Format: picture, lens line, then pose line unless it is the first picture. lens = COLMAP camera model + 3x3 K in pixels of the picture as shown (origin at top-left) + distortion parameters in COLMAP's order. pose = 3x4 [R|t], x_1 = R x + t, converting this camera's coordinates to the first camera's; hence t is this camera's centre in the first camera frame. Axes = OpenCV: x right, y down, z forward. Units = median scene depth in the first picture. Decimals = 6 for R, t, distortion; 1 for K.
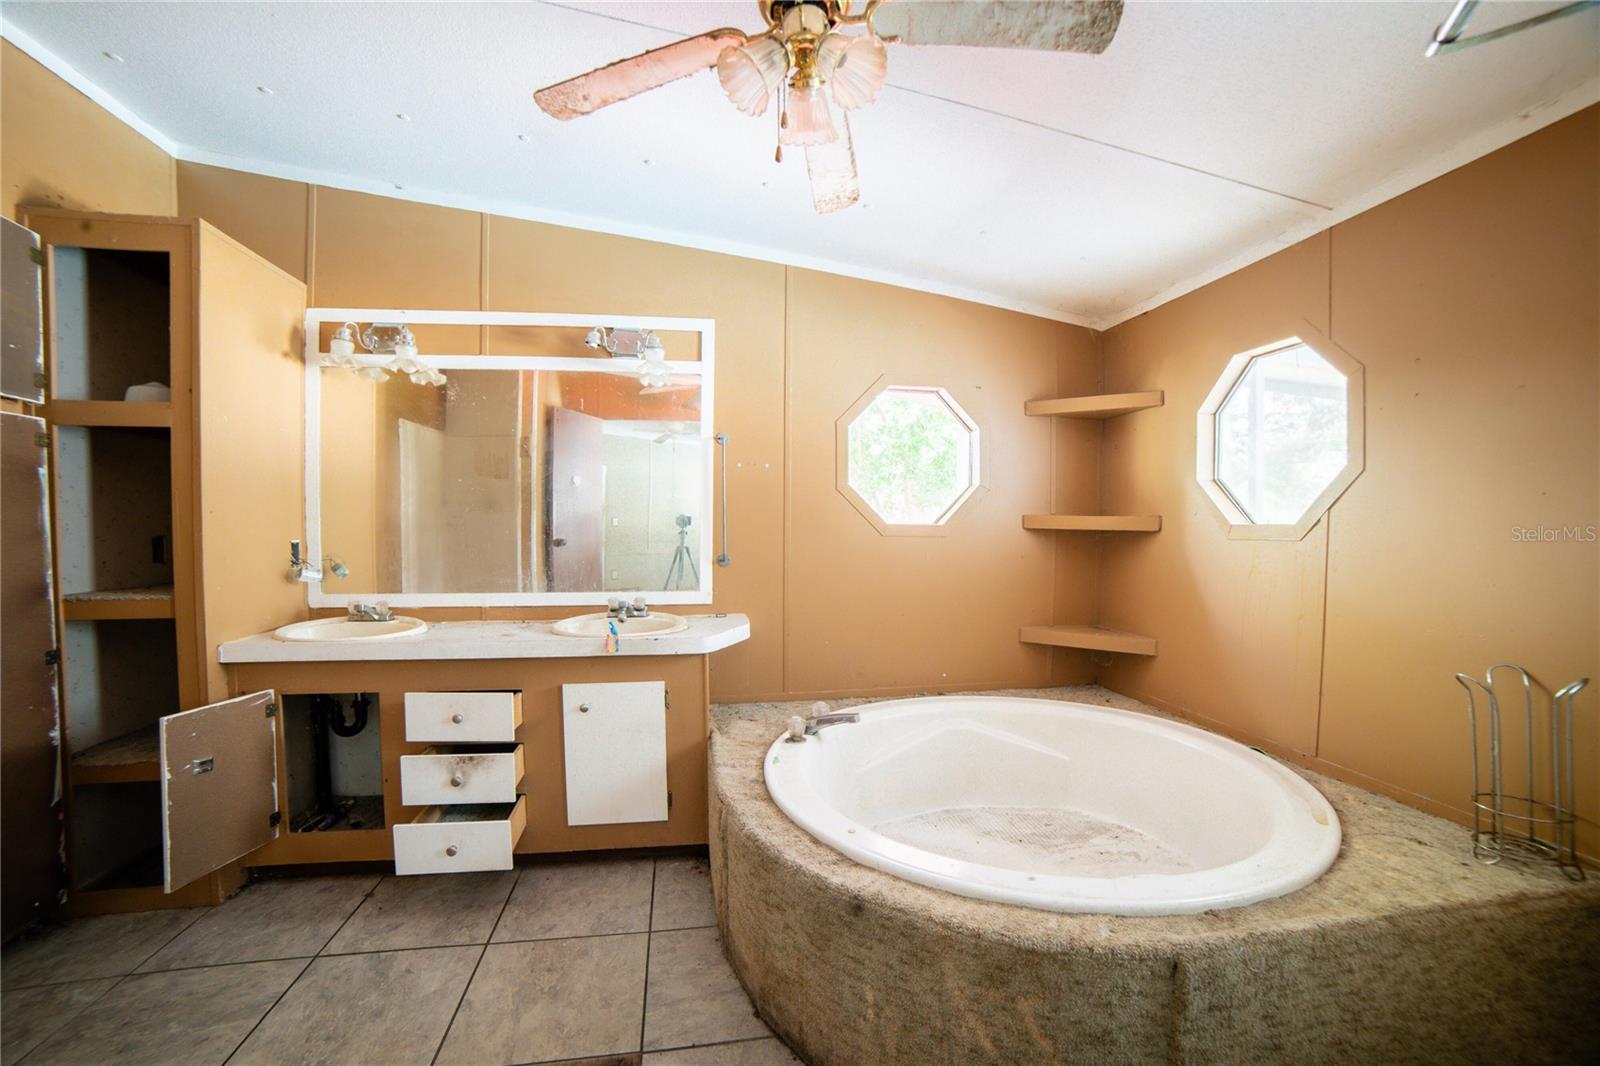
lens RADIAL K [[649.3, 0, 804.8], [0, 649.3, 549.5], [0, 0, 1]] dist [-0.084208, 0.024953]
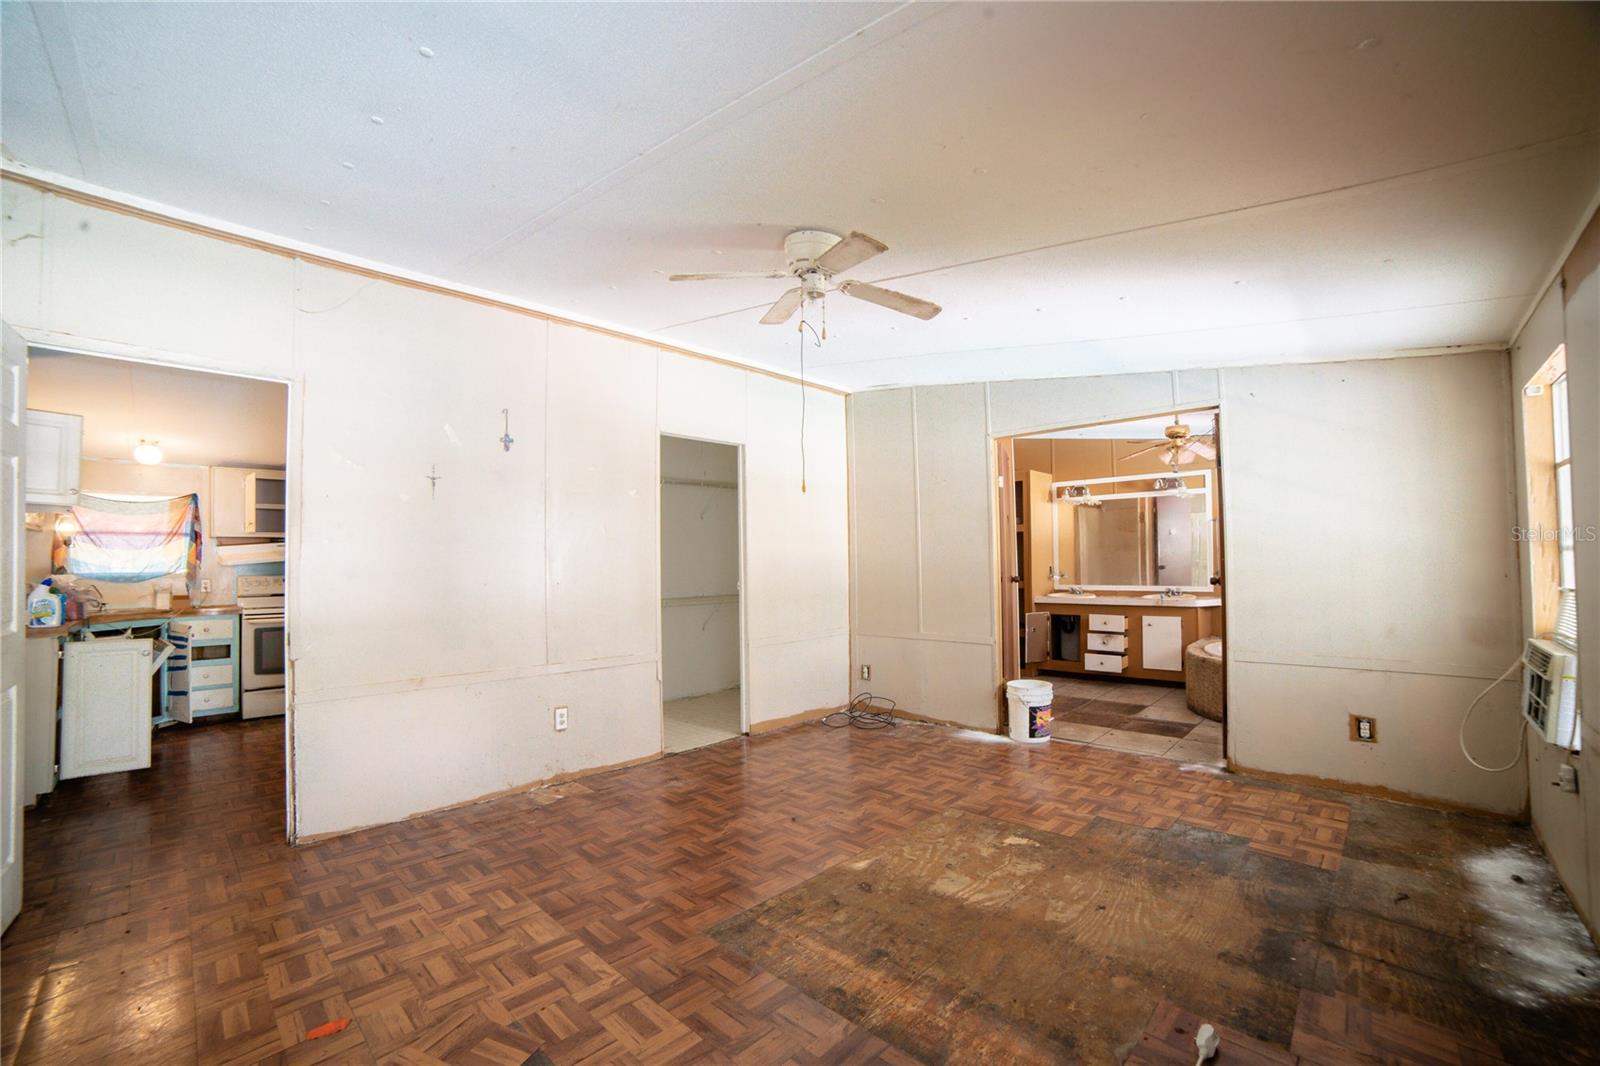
lens RADIAL K [[665.1, 0, 801.5], [0, 665.1, 545.2], [0, 0, 1]] dist [-0.108418, 0.038699]
pose [[0.586425, -0.029799, -0.809455, 1.027074], [-0.015919, 0.998706, -0.048299, 0.063117], [0.809847, 0.041209, 0.585192, -1.840859]]
